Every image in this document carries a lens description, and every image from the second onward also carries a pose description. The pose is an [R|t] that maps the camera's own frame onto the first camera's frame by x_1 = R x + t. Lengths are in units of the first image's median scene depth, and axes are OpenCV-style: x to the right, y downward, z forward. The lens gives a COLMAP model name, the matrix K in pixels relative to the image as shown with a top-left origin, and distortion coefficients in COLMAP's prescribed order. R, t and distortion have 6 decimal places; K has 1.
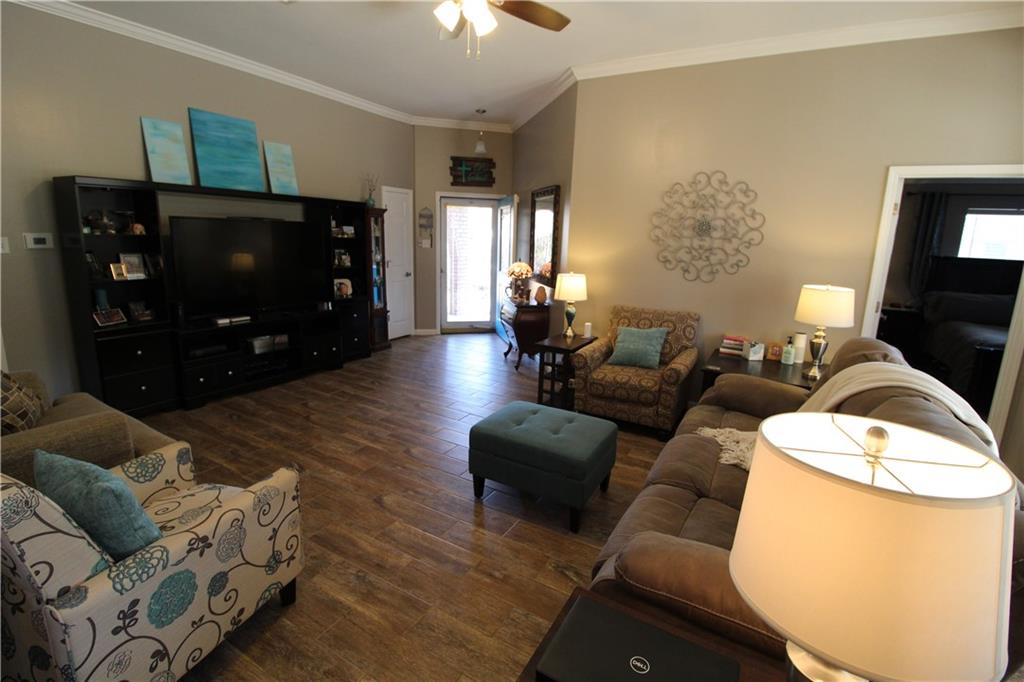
lens RADIAL K [[471.7, 0, 513.3], [0, 471.7, 328.3], [0, 0, 1]] dist [0.000702, -0.013831]
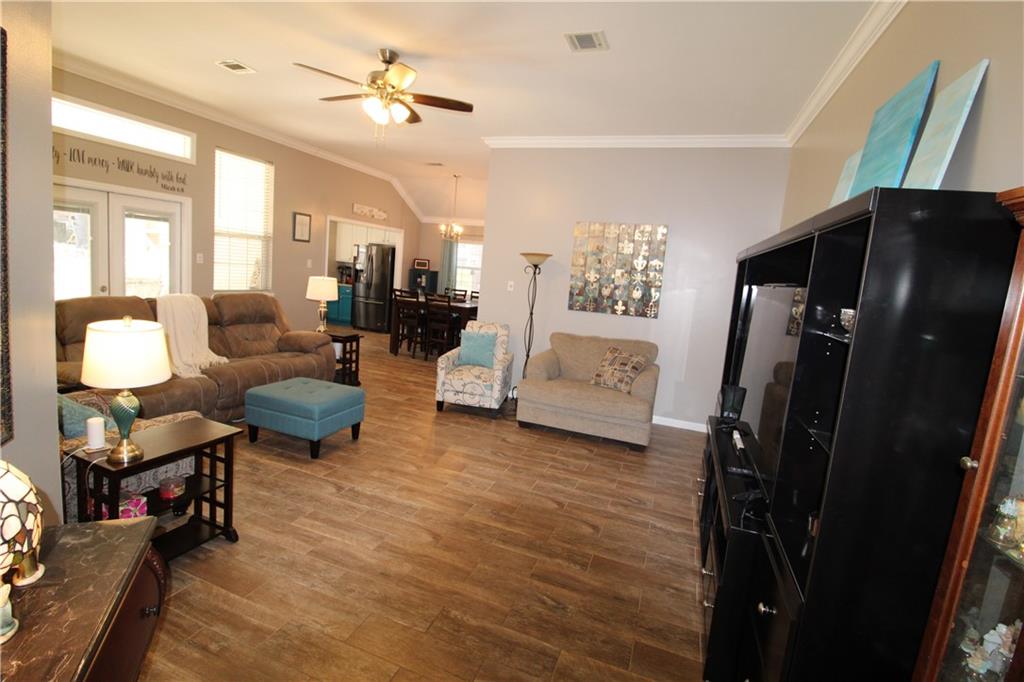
lens RADIAL K [[471.7, 0, 513.3], [0, 471.7, 328.3], [0, 0, 1]] dist [0.000702, -0.013831]
pose [[-0.976817, -0.098183, -0.190236, -0.157460], [-0.154036, 0.939463, 0.306075, -0.313650], [0.148668, 0.328282, -0.932807, 1.522274]]
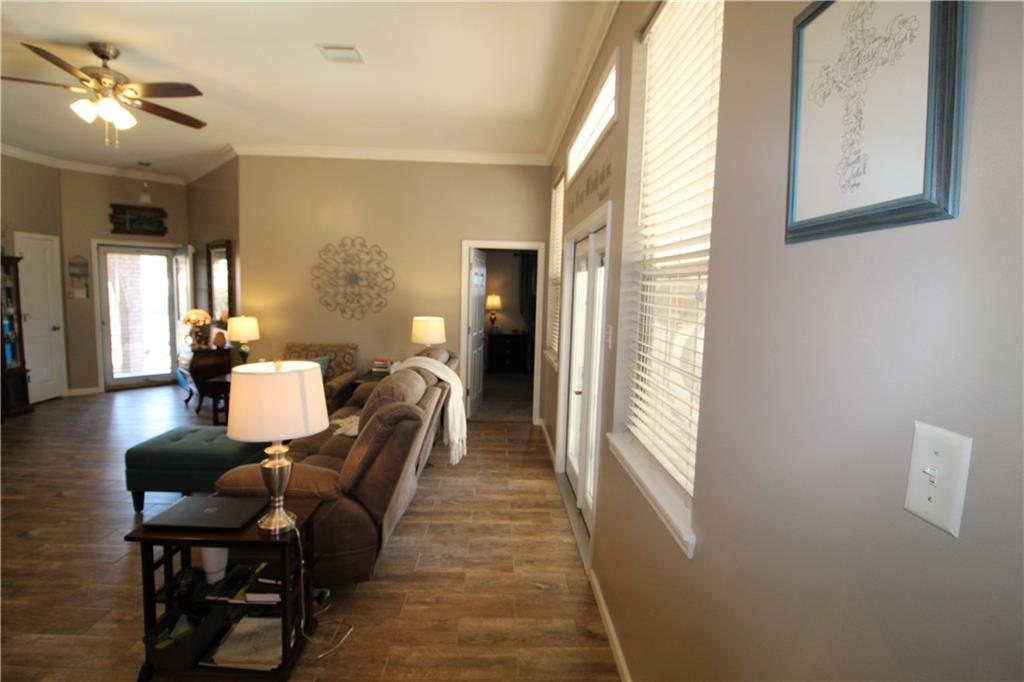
lens RADIAL K [[471.7, 0, 513.3], [0, 471.7, 328.3], [0, 0, 1]] dist [0.000702, -0.013831]
pose [[0.850593, -0.054744, 0.522967, 0.085407], [0.104899, 0.992240, -0.066750, 0.057193], [-0.515255, 0.111636, 0.849735, -0.318585]]
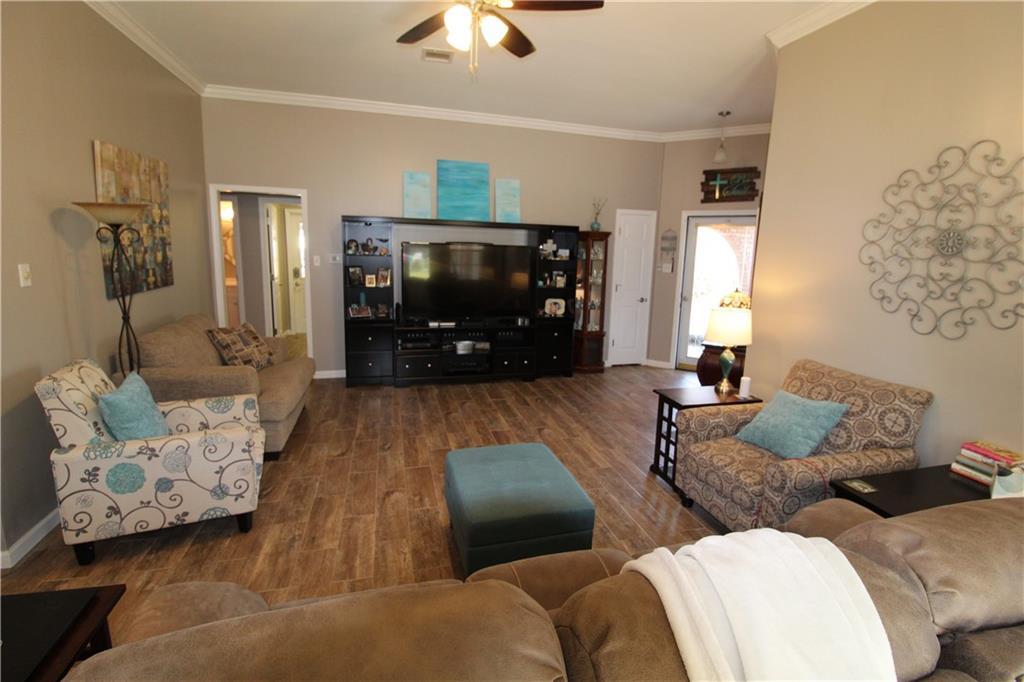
lens RADIAL K [[471.7, 0, 513.3], [0, 471.7, 328.3], [0, 0, 1]] dist [0.000702, -0.013831]
pose [[0.711038, 0.104492, -0.695346, 0.413111], [-0.143434, 0.989658, 0.002048, -0.036960], [0.688369, 0.098280, 0.718672, 0.240240]]
